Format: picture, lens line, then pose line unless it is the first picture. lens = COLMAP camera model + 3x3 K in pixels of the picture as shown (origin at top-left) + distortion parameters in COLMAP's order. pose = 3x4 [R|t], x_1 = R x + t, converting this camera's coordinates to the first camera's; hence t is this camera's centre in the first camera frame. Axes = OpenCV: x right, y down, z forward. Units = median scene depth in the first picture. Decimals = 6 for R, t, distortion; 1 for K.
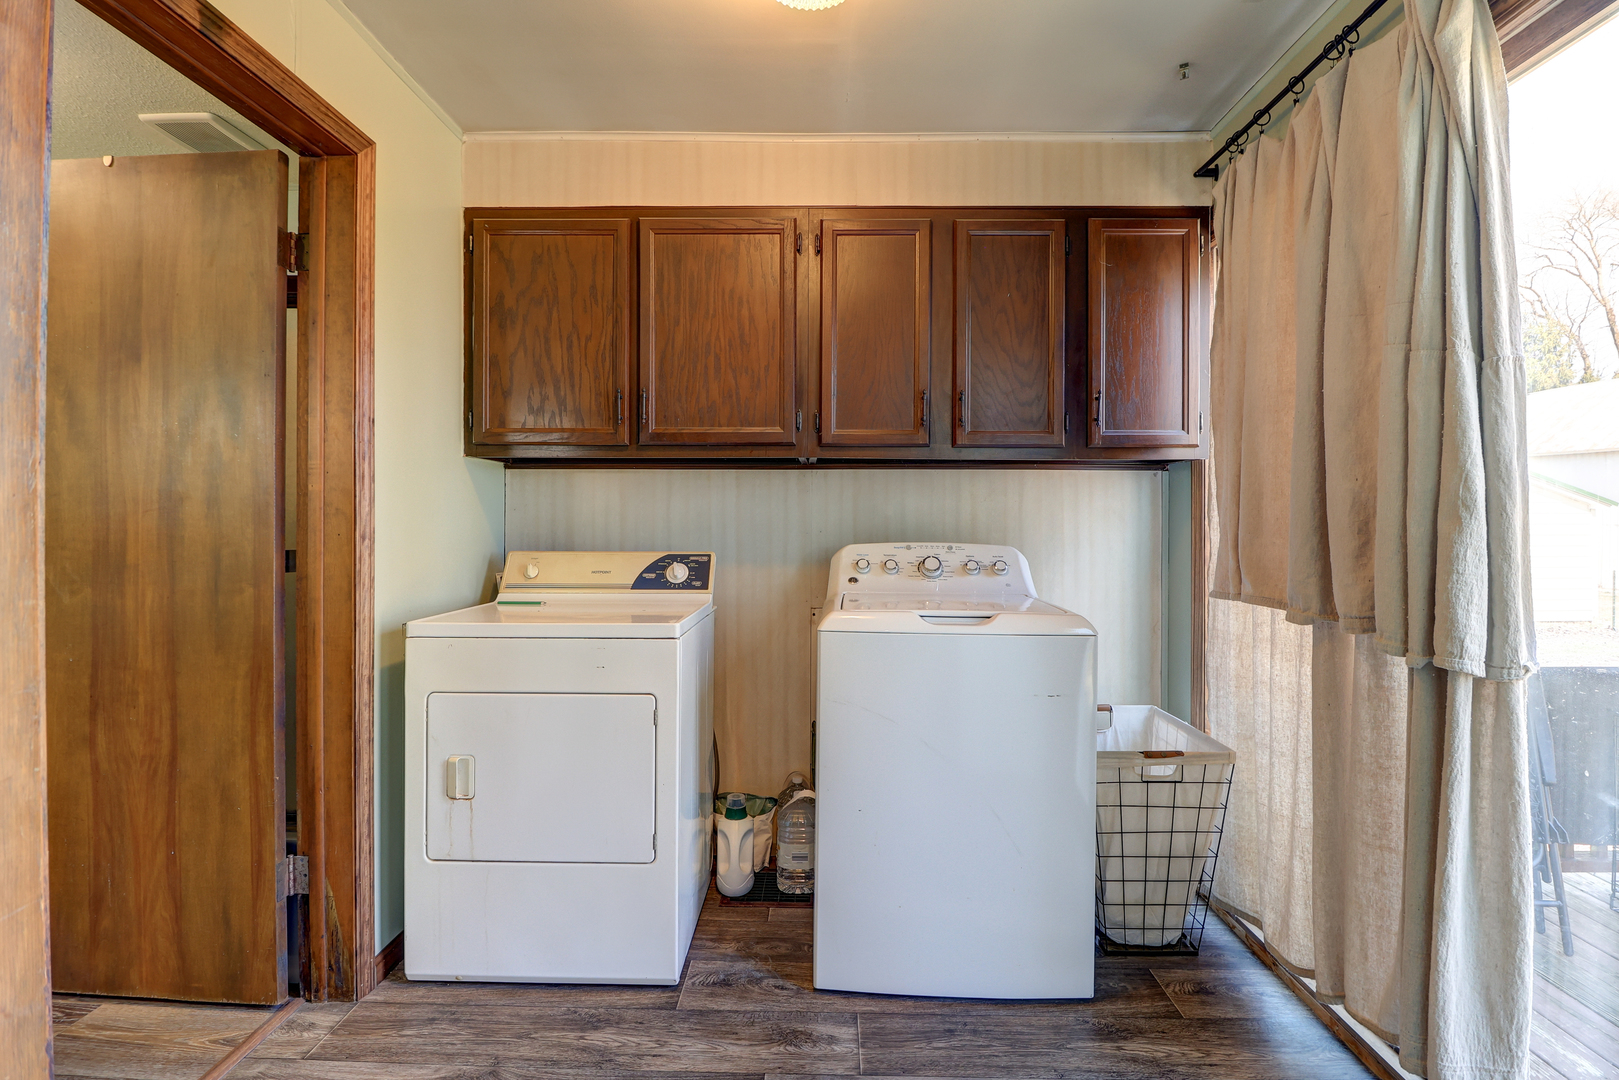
lens RADIAL K [[741.1, 0, 810.2], [0, 741.1, 523.1], [0, 0, 1]] dist [-0.002385, -0.012888]
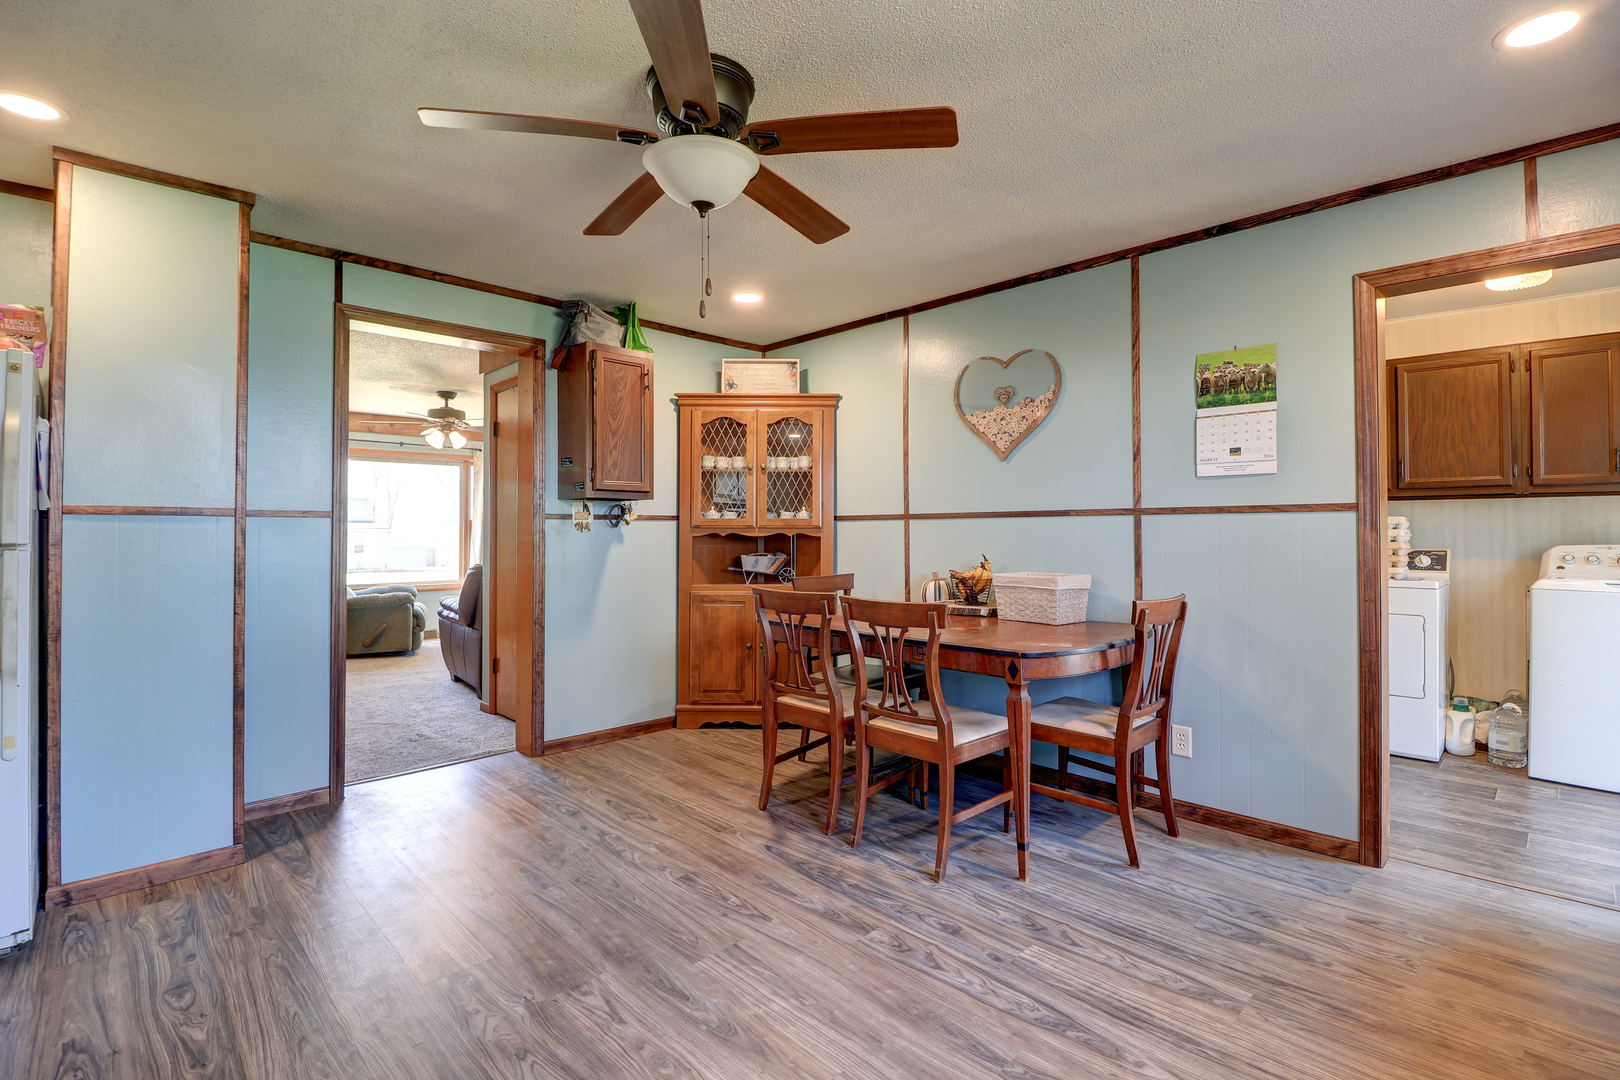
lens RADIAL K [[741.6, 0, 810.7], [0, 741.6, 523.0], [0, 0, 1]] dist [-0.002385, -0.012888]
pose [[0.714062, -0.010433, -0.700005, 0.004717], [-0.000389, 0.999883, -0.015299, 0.005786], [0.700083, 0.011196, 0.713974, -1.310922]]
